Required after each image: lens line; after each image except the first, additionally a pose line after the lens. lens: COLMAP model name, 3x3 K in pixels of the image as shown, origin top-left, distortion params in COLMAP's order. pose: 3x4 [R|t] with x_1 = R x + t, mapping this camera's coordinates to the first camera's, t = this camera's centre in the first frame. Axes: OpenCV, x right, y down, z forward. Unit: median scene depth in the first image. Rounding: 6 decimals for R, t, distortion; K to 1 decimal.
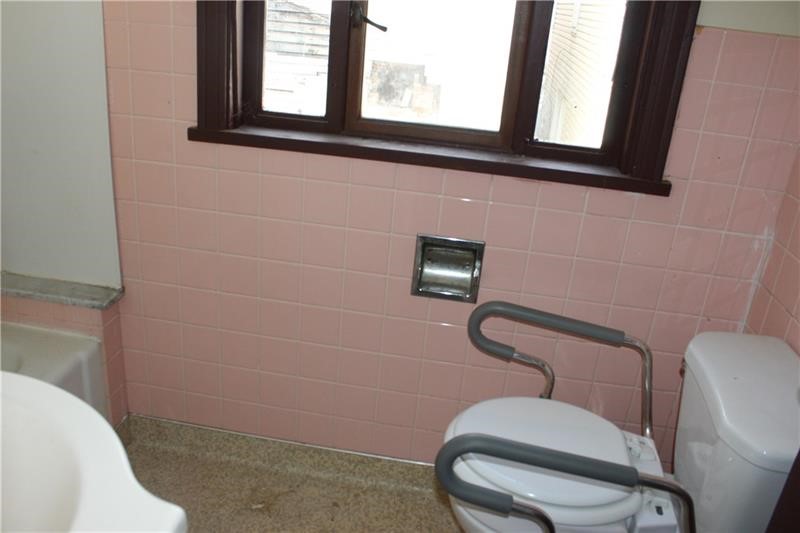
lens RADIAL K [[677.9, 0, 400.0], [0, 677.9, 266.5], [0, 0, 1]] dist [-0.089851, 0.001178]
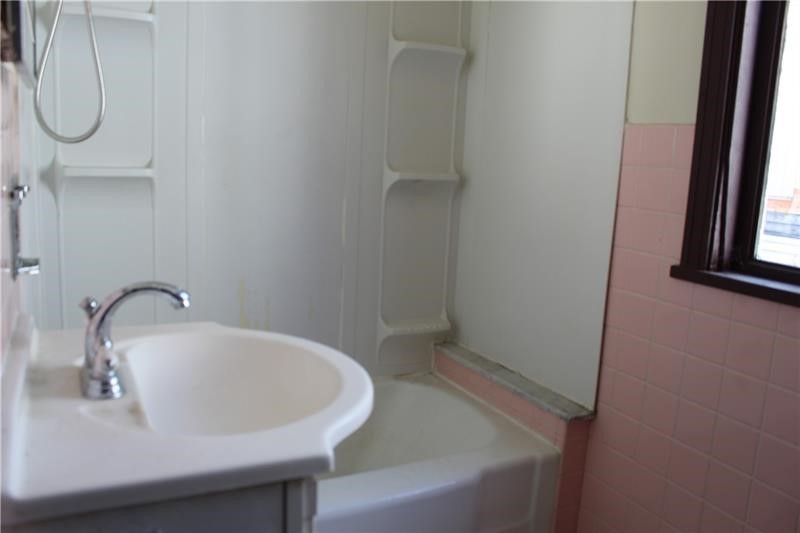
lens RADIAL K [[677.9, 0, 400.0], [0, 677.9, 266.5], [0, 0, 1]] dist [-0.089851, 0.001178]
pose [[0.564983, 0.082128, -0.821005, 0.272637], [-0.324632, 0.936909, -0.129677, 0.058653], [0.758556, 0.339789, 0.555999, 0.112695]]
